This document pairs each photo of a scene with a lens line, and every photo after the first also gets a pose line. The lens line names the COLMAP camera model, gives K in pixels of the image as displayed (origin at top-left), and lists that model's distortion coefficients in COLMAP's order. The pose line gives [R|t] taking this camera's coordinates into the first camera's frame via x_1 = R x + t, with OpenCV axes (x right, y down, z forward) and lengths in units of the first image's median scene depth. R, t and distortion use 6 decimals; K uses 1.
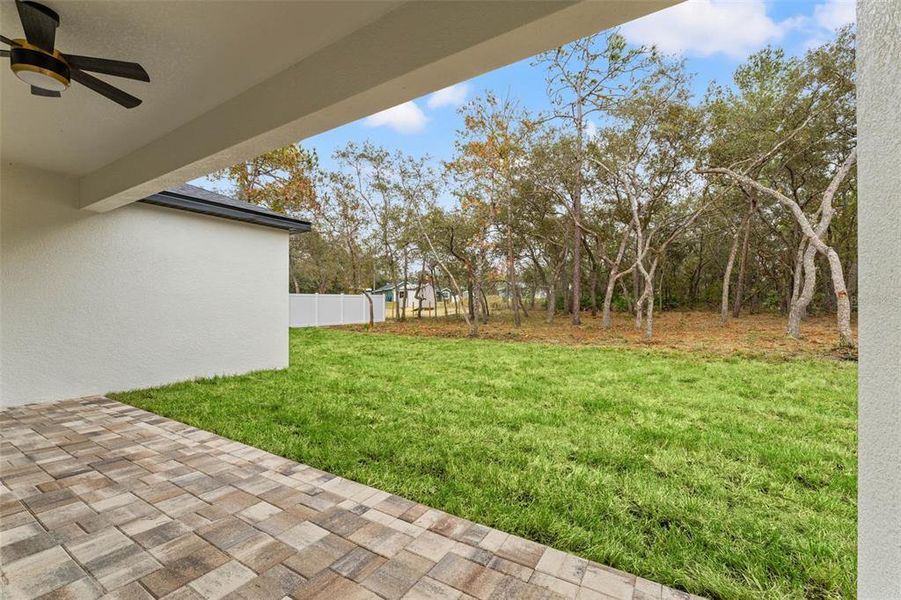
lens RADIAL K [[385.3, 0, 450.5], [0, 385.3, 300.0], [0, 0, 1]] dist [-0.000332, 0.000094]
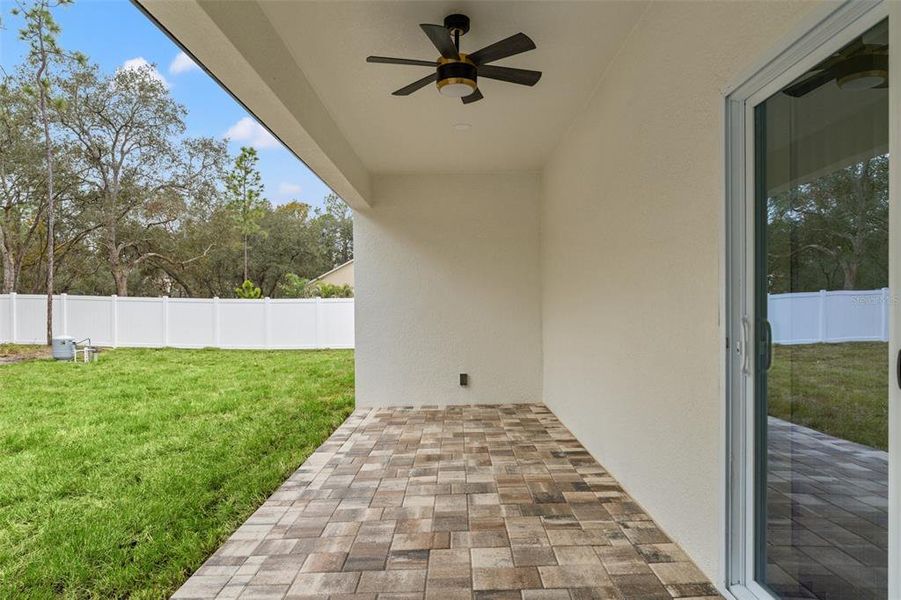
lens RADIAL K [[552.5, 0, 450.3], [0, 552.5, 314.6], [0, 0, 1]] dist [-0.002259, -0.001340]
pose [[-0.527258, -0.002123, 0.849703, -1.390693], [-0.004335, 0.999991, -0.000192, 0.010736], [-0.849694, -0.003785, -0.527262, 1.093009]]
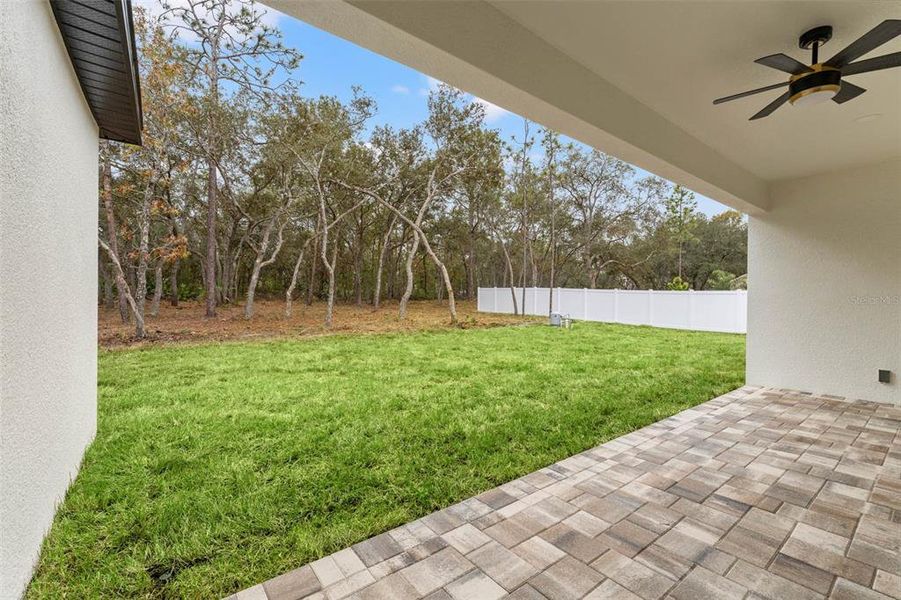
lens RADIAL K [[385.3, 0, 450.5], [0, 385.3, 300.0], [0, 0, 1]] dist [-0.000332, 0.000094]
pose [[0.340947, -0.001525, 0.940081, -1.480756], [-0.028149, 0.999534, 0.011830, 0.007566], [-0.939661, -0.030496, 0.340745, 0.971036]]
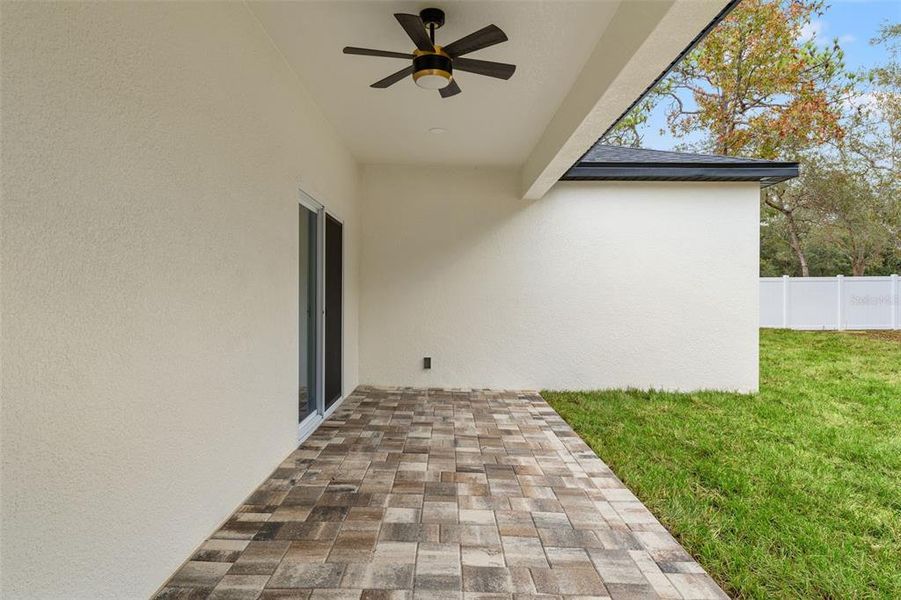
lens RADIAL K [[513.9, 0, 440.4], [0, 513.9, 294.4], [0, 0, 1]] dist [-0.002384, -0.000825]
pose [[0.525149, 0.001978, -0.851008, 0.076194], [0.010290, 0.999909, 0.008673, -0.009169], [0.850948, -0.013312, 0.525081, 0.186372]]
